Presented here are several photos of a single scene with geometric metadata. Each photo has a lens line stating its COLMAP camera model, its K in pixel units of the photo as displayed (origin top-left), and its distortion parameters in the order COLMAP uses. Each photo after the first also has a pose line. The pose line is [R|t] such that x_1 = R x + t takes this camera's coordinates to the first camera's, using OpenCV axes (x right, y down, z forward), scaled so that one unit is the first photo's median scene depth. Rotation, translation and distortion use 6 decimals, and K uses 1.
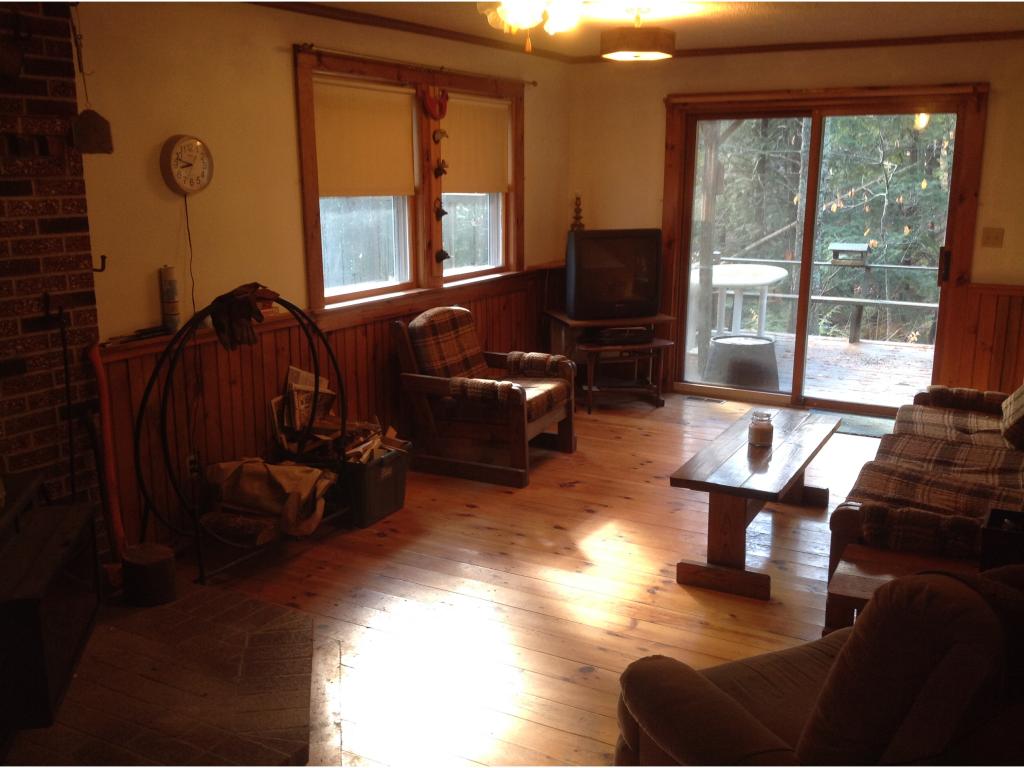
lens RADIAL K [[997.7, 0, 525.9], [0, 997.7, 378.0], [0, 0, 1]] dist [0.179695, -0.397041]
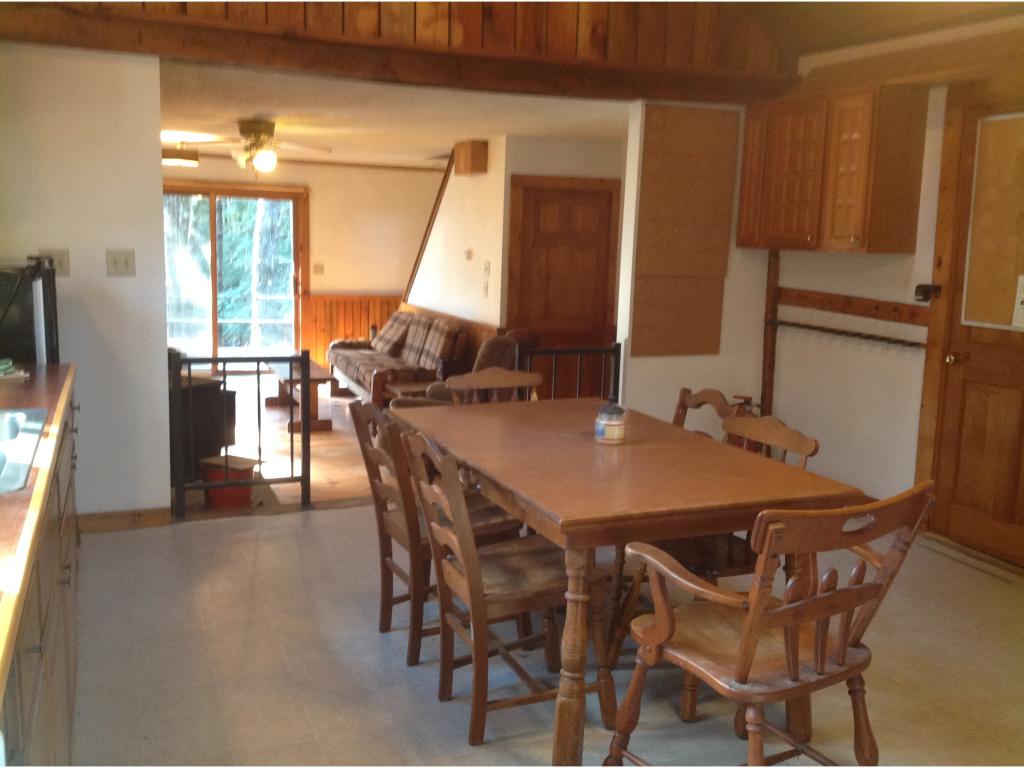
lens RADIAL K [[997.7, 0, 525.9], [0, 997.7, 378.0], [0, 0, 1]] dist [0.179695, -0.397041]
pose [[0.653320, -0.086321, 0.752145, -0.723062], [0.126974, 0.991900, 0.003546, 0.104048], [-0.746358, 0.093186, 0.658988, -0.493104]]
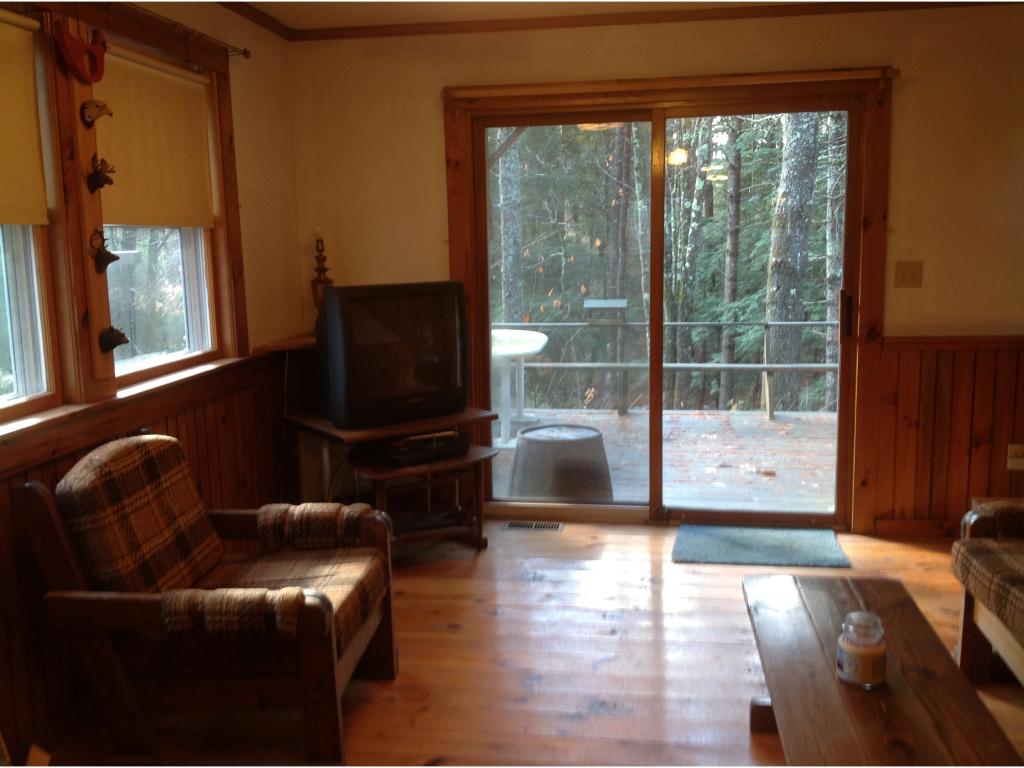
lens RADIAL K [[997.7, 0, 525.9], [0, 997.7, 378.0], [0, 0, 1]] dist [0.179695, -0.397041]
pose [[0.938989, -0.070492, 0.336645, -0.059853], [0.093273, 0.994284, -0.051965, -0.052879], [-0.331057, 0.080195, 0.940197, 0.421471]]
